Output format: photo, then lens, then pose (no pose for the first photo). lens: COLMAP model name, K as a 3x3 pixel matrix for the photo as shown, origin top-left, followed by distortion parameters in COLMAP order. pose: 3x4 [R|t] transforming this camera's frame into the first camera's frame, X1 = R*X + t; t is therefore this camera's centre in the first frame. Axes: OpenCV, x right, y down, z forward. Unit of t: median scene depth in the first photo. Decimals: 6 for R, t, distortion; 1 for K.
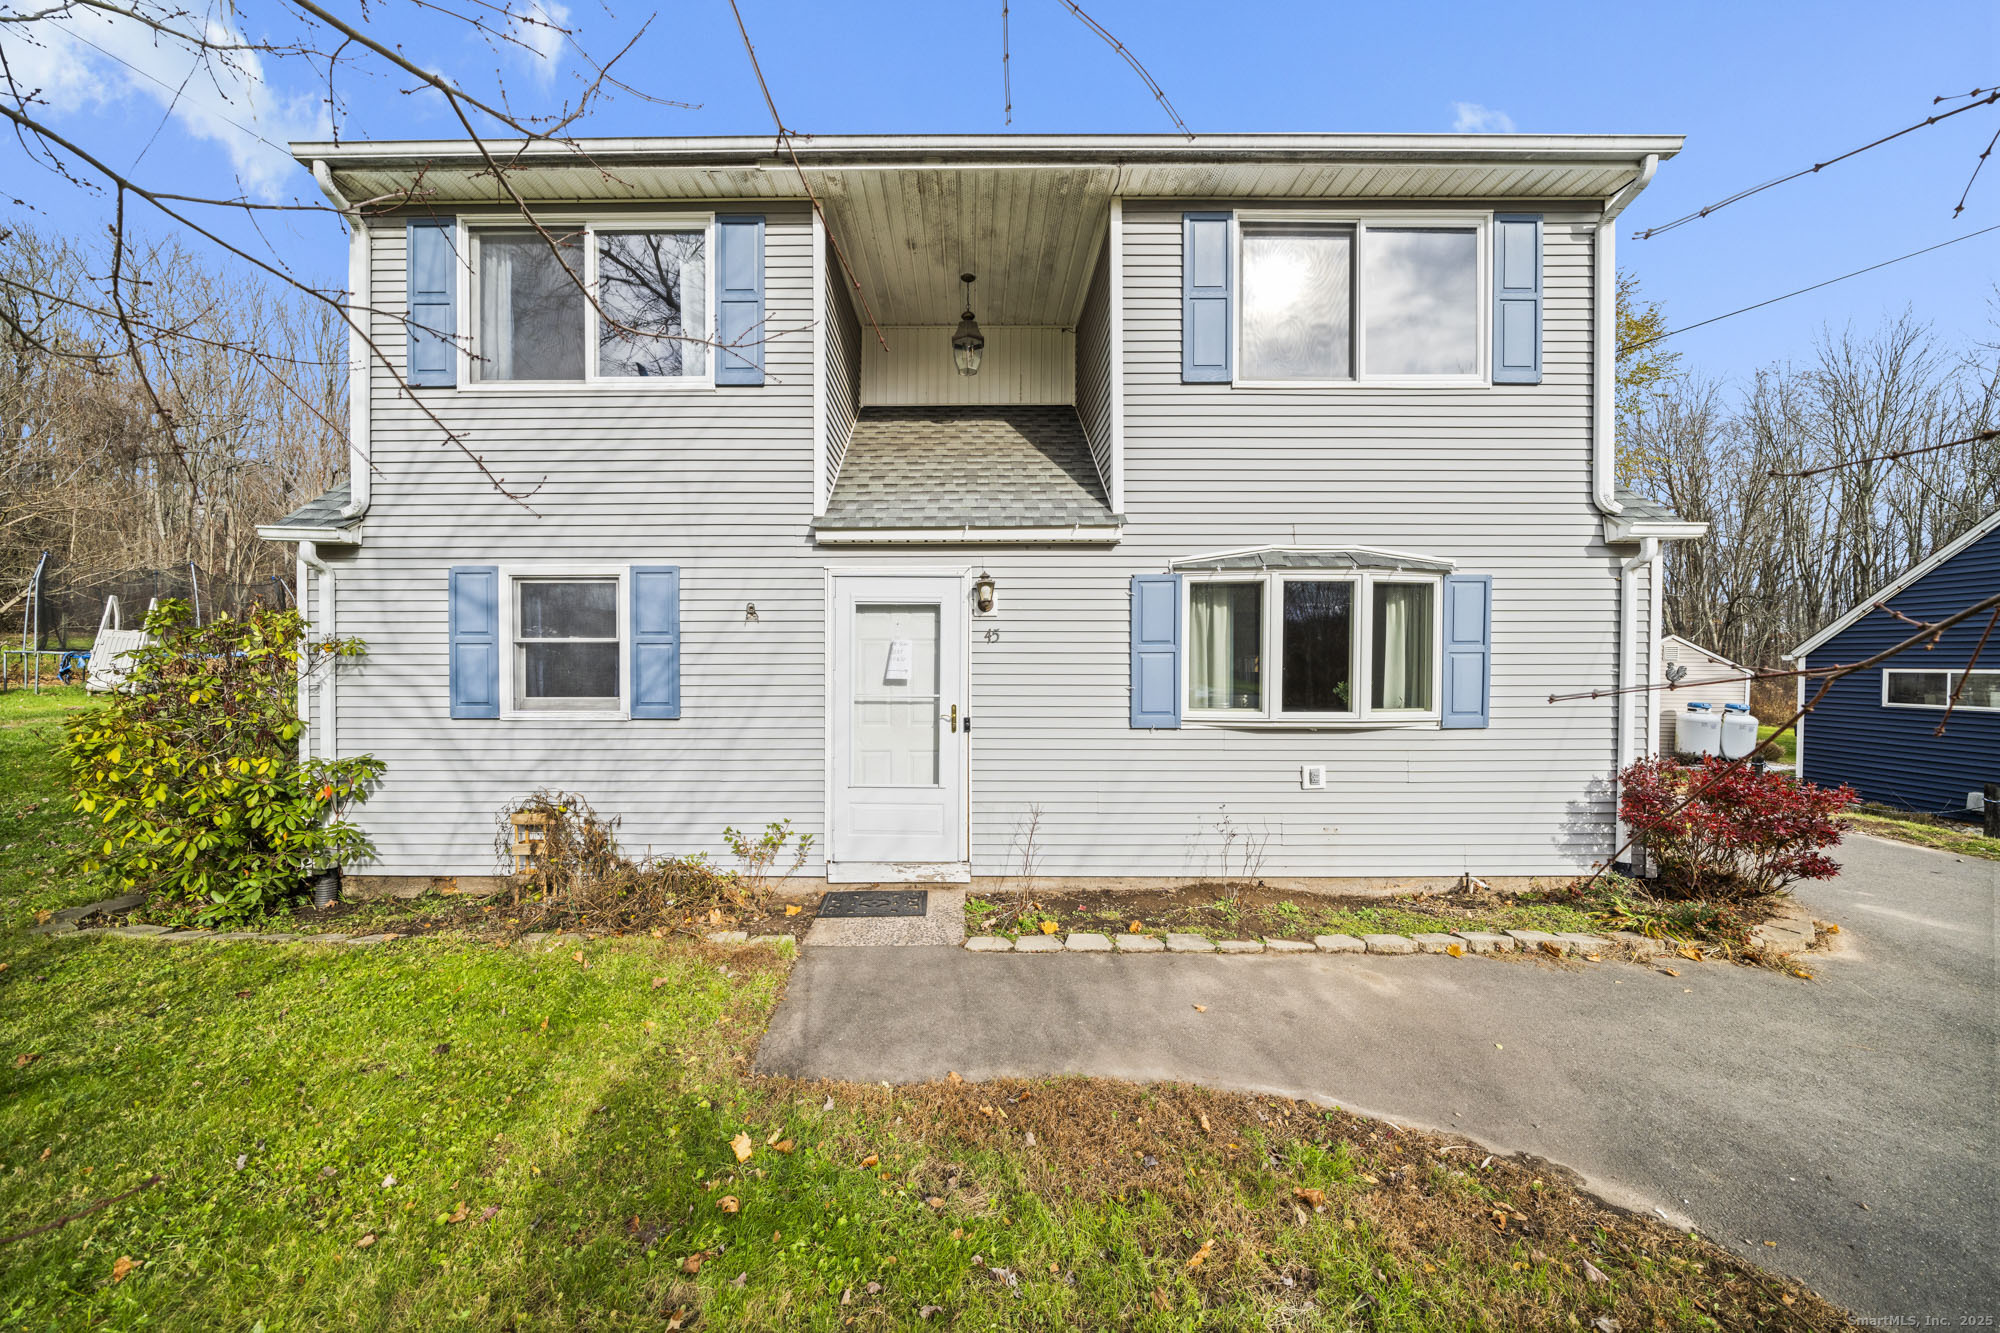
lens RADIAL K [[680.7, 0, 1000.0], [0, 680.7, 666.5], [0, 0, 1]] dist [-0.003115, -0.000525]
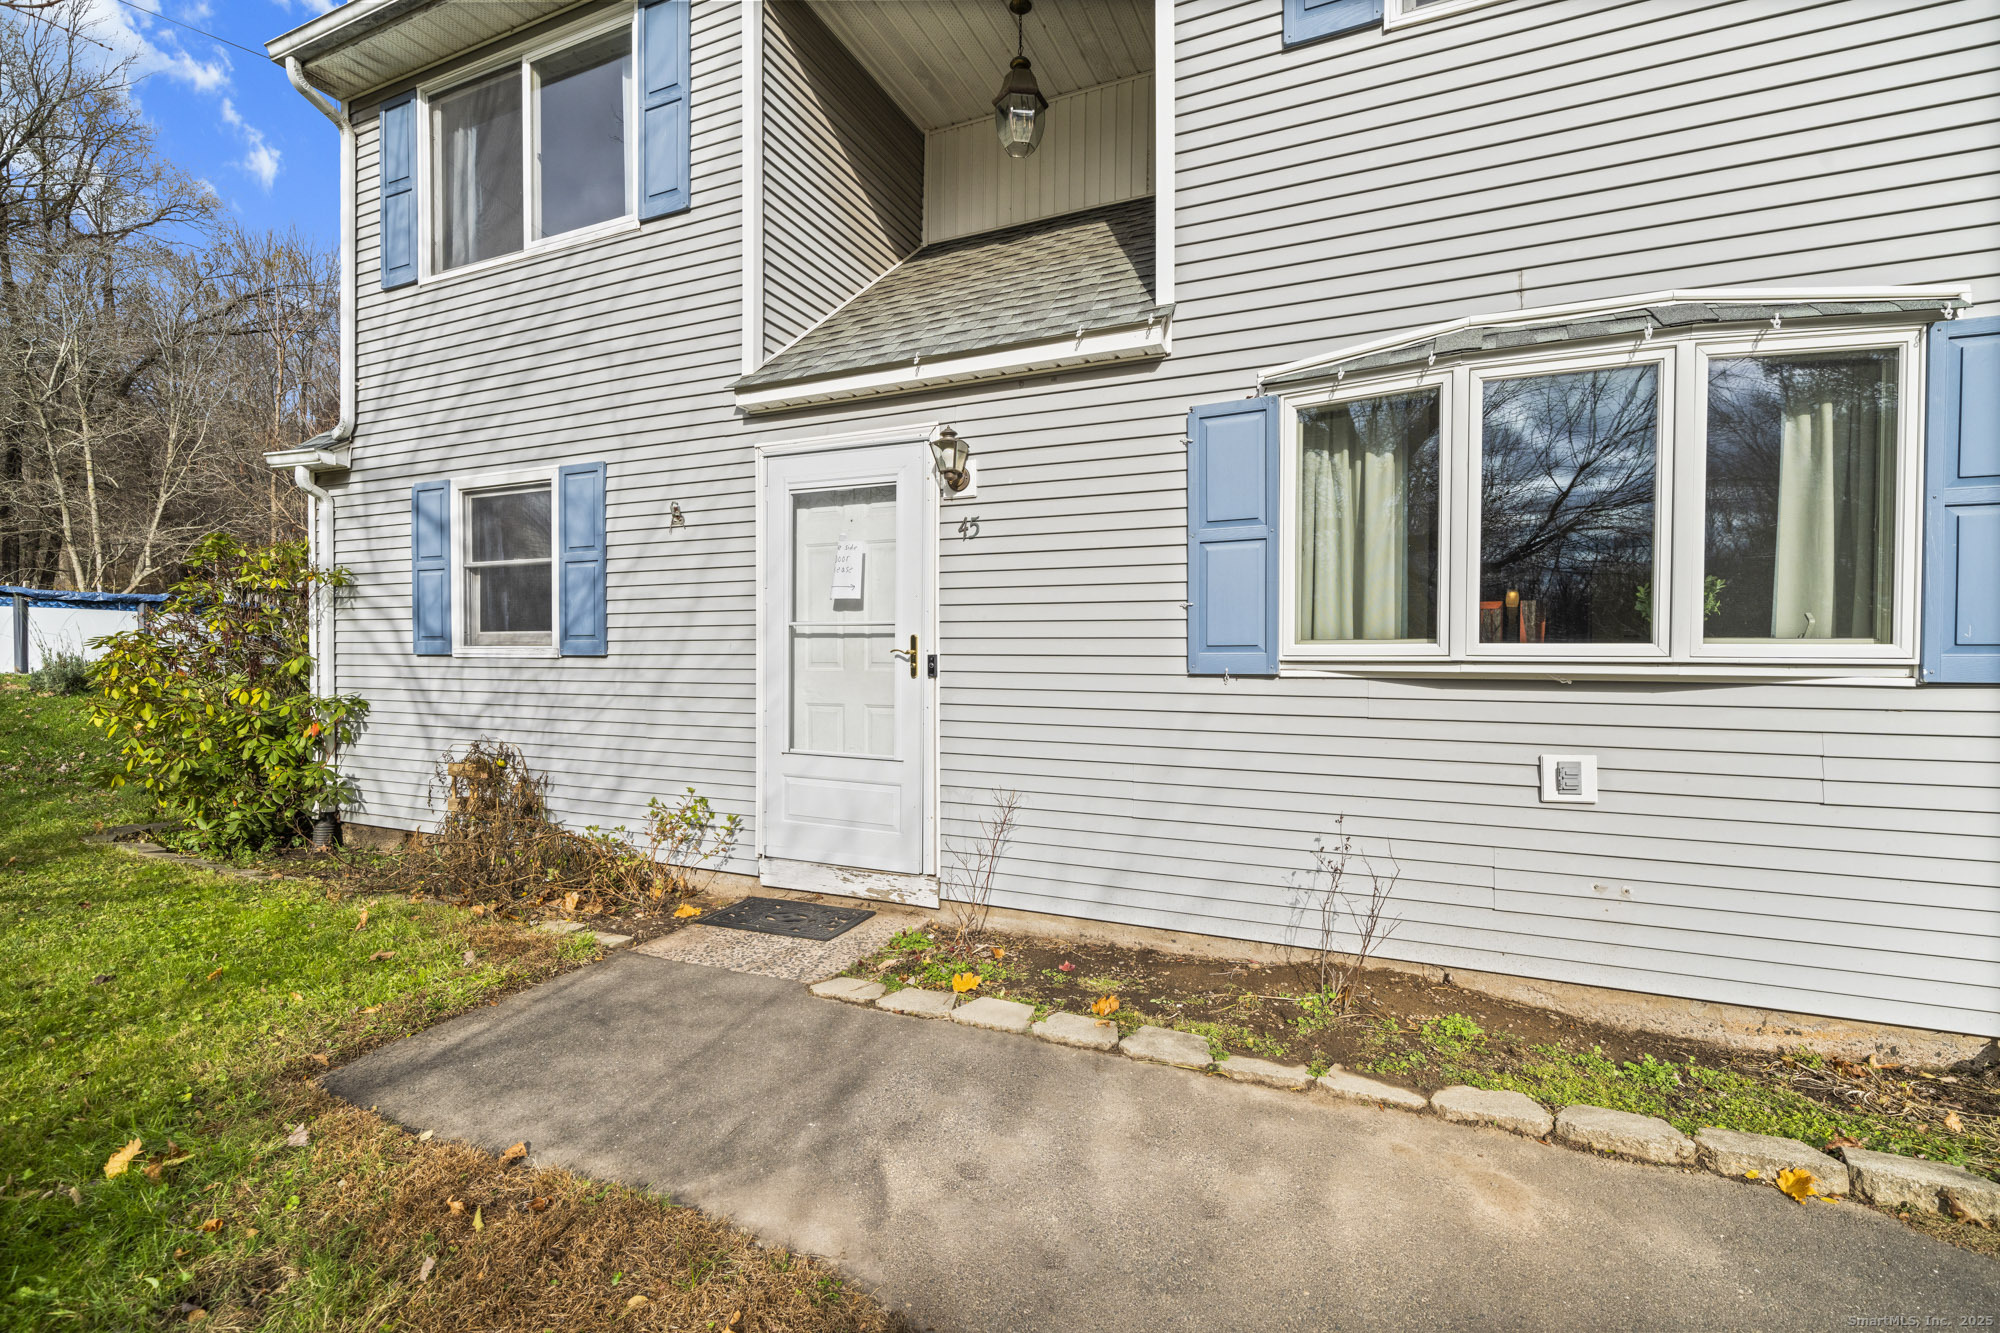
lens RADIAL K [[900.9, 0, 996.0], [0, 900.9, 672.1], [0, 0, 1]] dist [0.001429, 0.001240]
pose [[0.905774, 0.006359, -0.423713, 0.381722], [-0.005816, 0.999980, 0.002574, 0.090739], [0.423720, 0.000133, 0.905793, 0.247444]]
